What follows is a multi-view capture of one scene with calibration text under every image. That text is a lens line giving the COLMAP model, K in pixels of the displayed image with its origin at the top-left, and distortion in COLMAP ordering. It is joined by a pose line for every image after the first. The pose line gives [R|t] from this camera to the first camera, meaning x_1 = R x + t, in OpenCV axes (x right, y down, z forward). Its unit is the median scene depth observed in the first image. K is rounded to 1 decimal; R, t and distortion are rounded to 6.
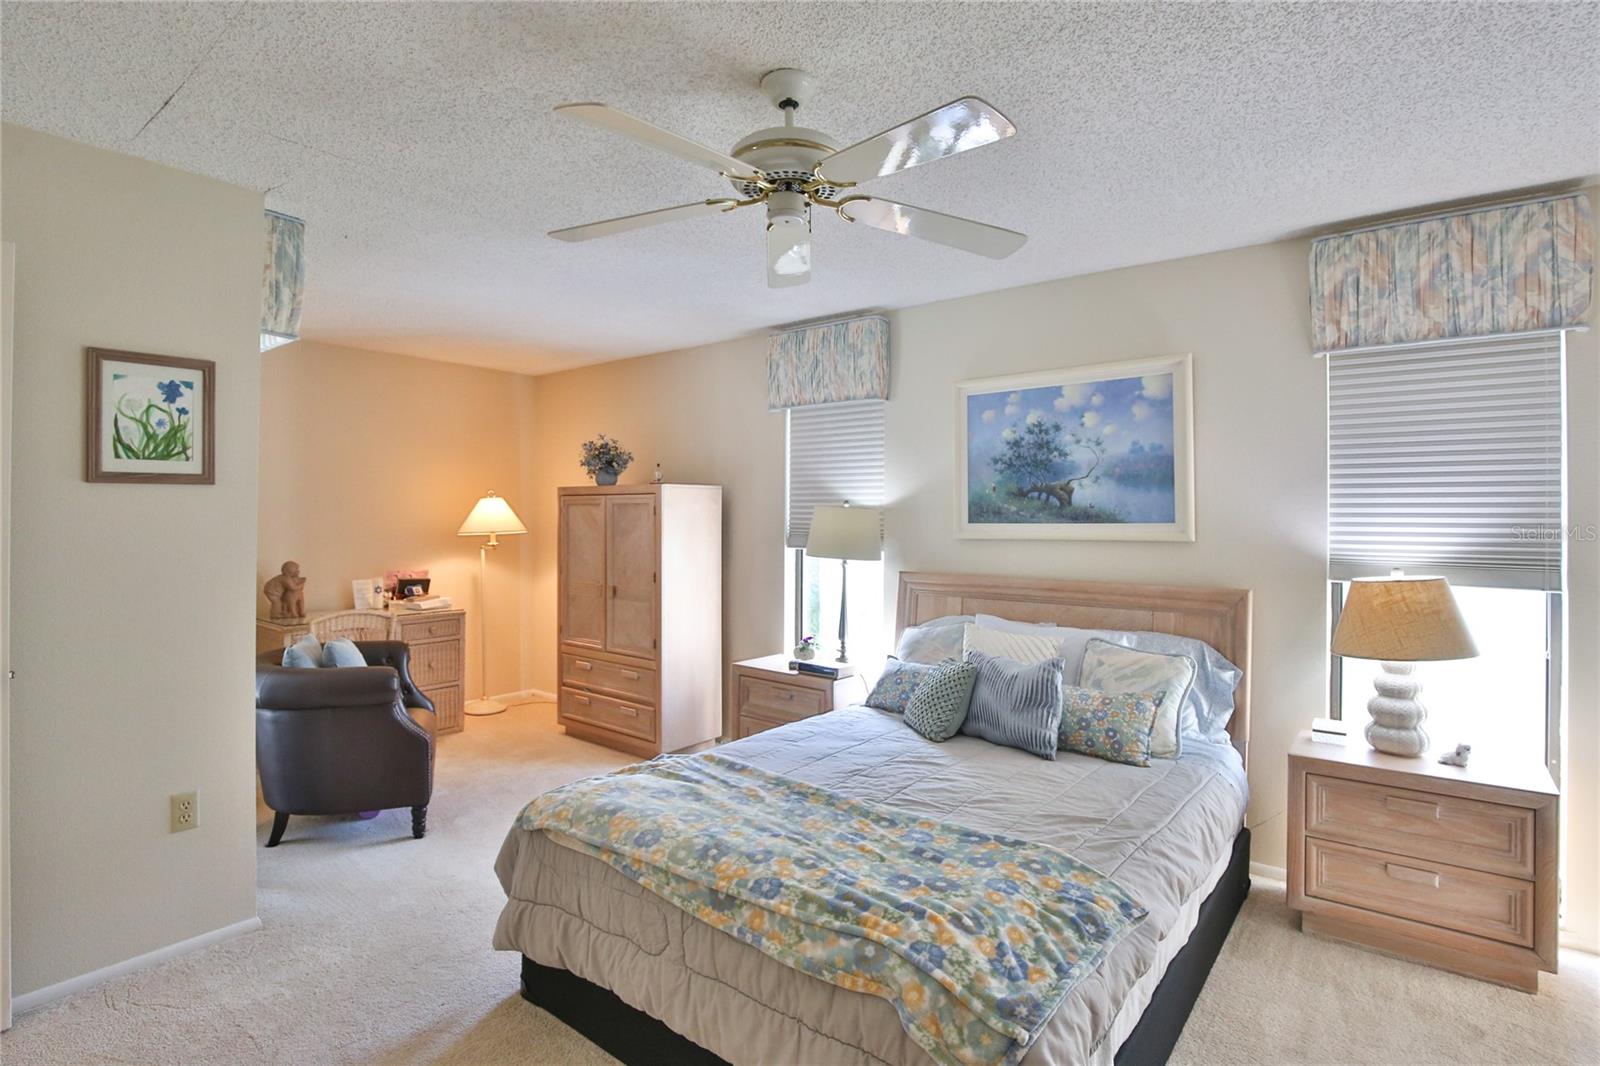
lens RADIAL K [[775.1, 0, 801.3], [0, 775.1, 517.4], [0, 0, 1]] dist [-0.031477, 0.004602]
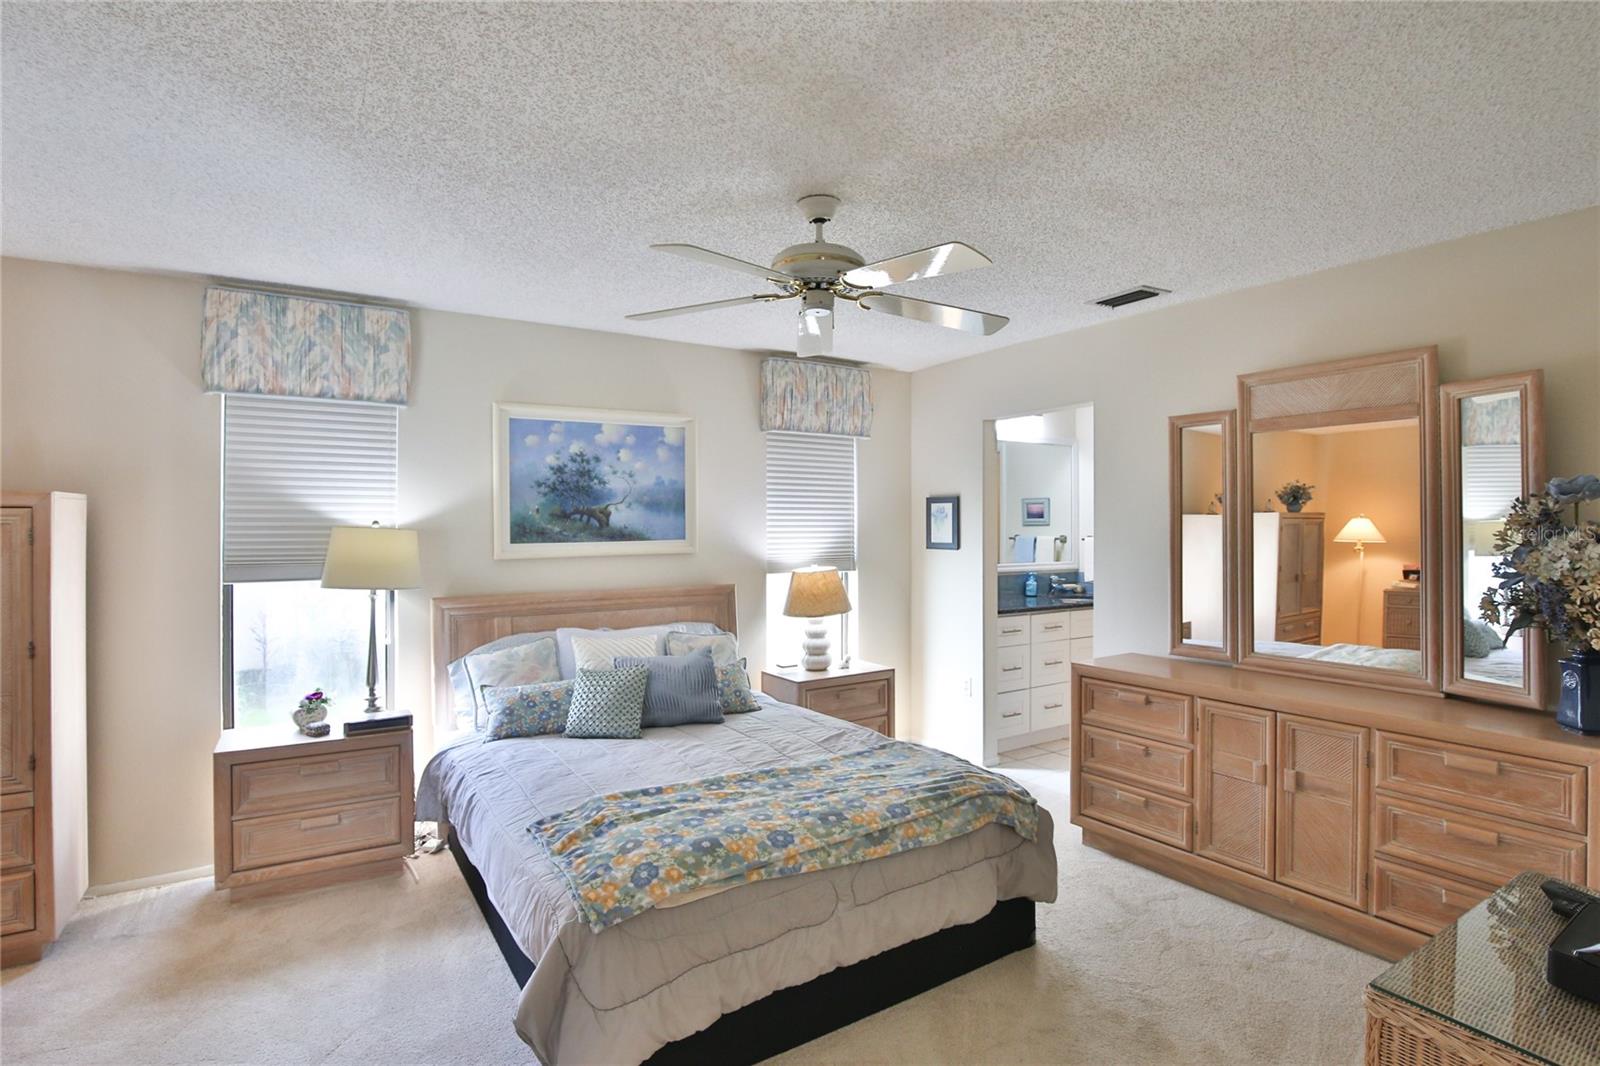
lens RADIAL K [[775.1, 0, 805.7], [0, 775.1, 527.5], [0, 0, 1]] dist [-0.031477, 0.004602]
pose [[0.339249, -0.008873, 0.940655, -0.696156], [0.004401, 0.999960, 0.007845, -0.022773], [-0.940686, 0.001479, 0.339274, 0.333618]]
